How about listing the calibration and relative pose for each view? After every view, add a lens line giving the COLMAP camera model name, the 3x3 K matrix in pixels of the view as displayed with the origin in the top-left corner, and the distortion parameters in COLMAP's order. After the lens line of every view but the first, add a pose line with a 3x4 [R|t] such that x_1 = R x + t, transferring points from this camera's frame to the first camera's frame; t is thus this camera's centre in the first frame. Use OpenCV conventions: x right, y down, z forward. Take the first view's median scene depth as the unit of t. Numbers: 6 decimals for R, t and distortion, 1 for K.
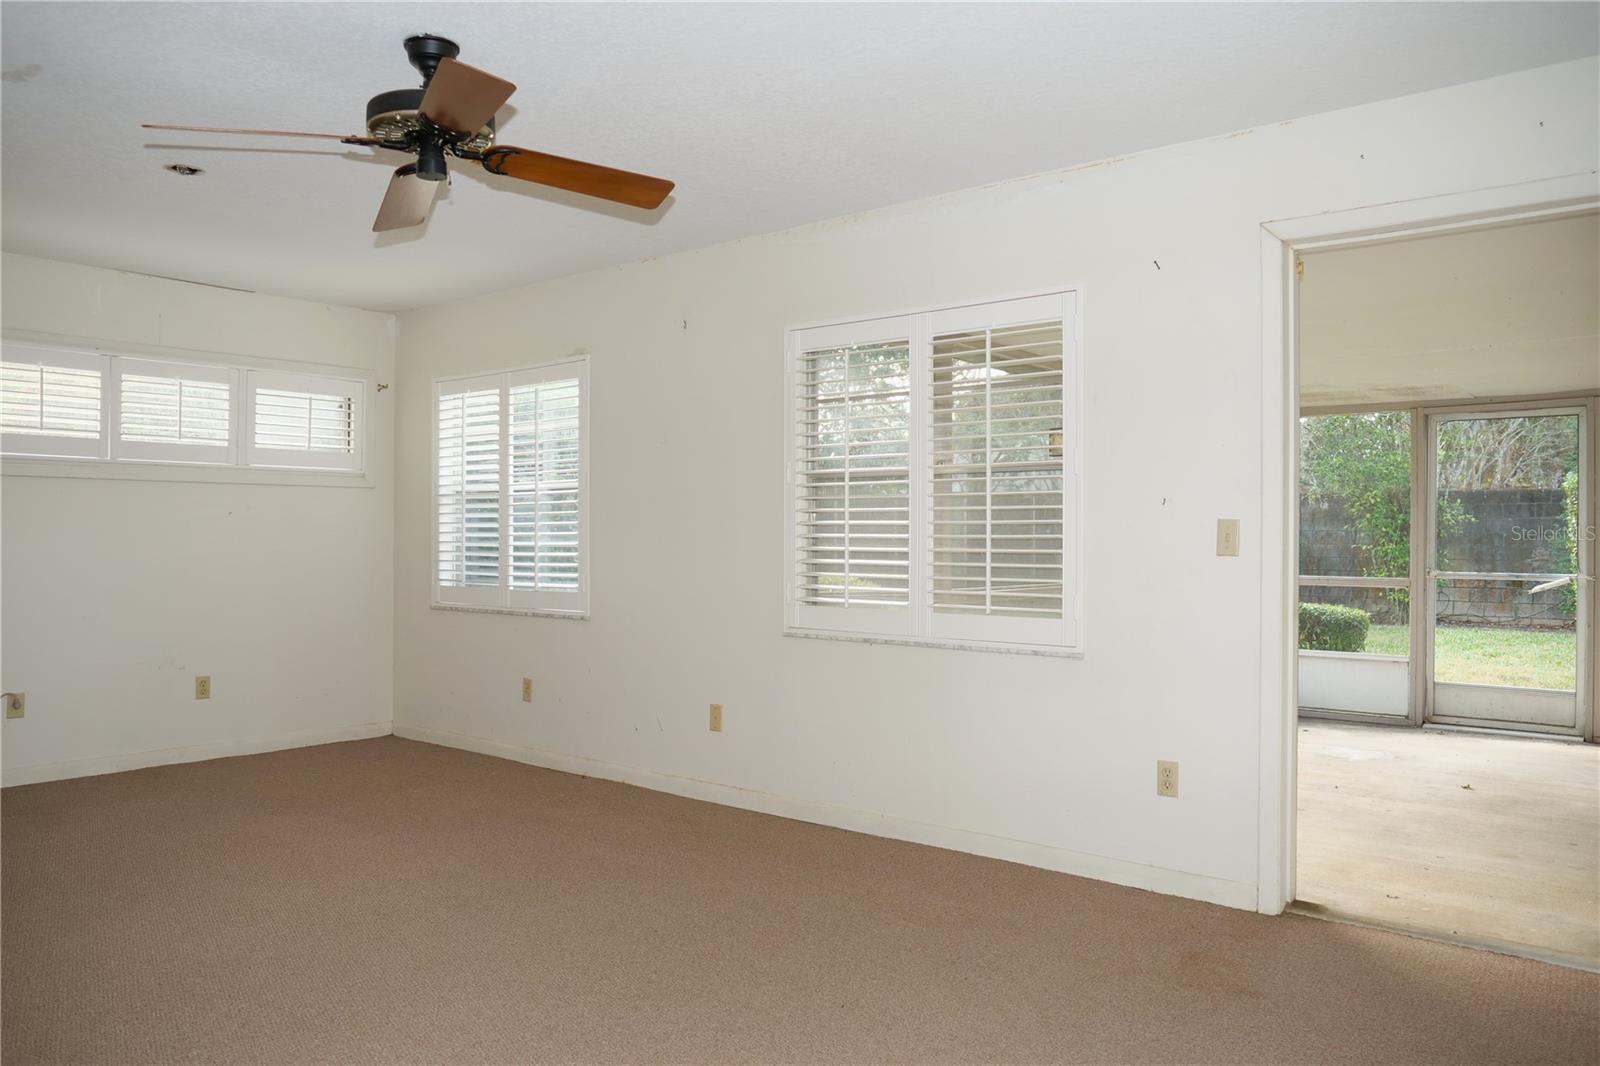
lens RADIAL K [[1176.8, 0, 800.0], [0, 1176.8, 533.0], [0, 0, 1]] dist [-0.023984, 0.007412]
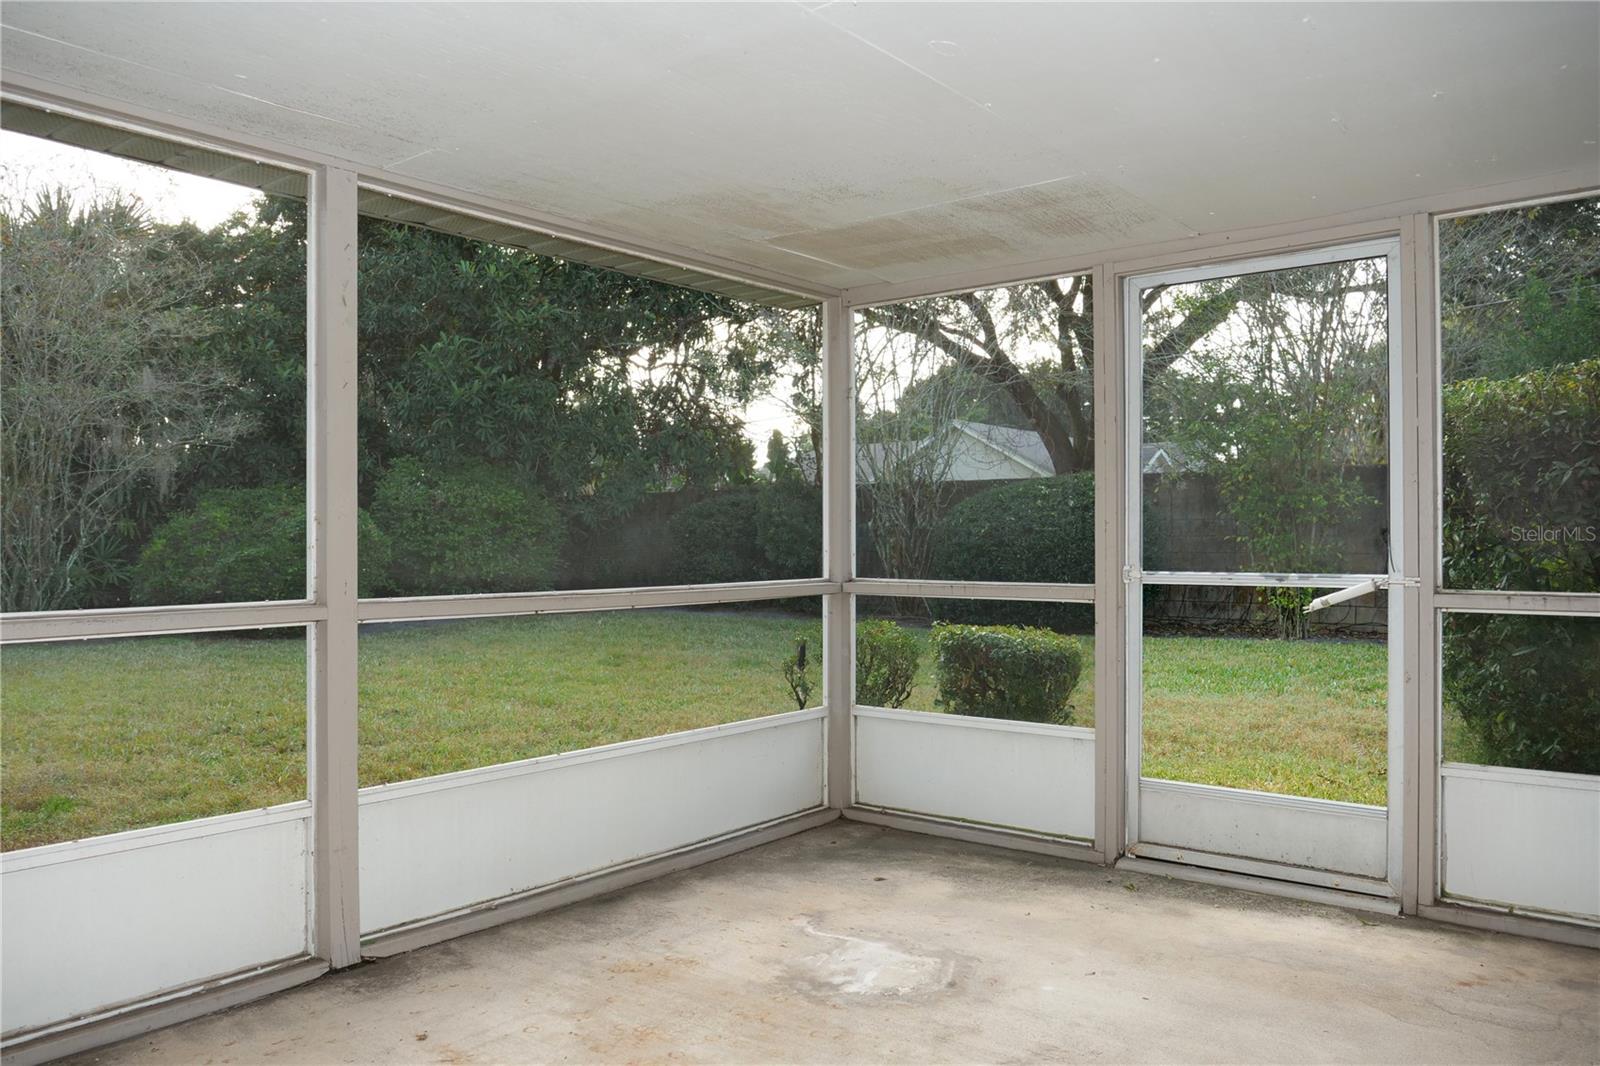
lens RADIAL K [[1176.8, 0, 800.0], [0, 1176.8, 533.0], [0, 0, 1]] dist [-0.023984, 0.007412]
pose [[0.999909, -0.007969, 0.010851, 0.384353], [0.007988, 0.999967, -0.001782, 0.015471], [-0.010836, 0.001869, 0.999940, 0.470870]]
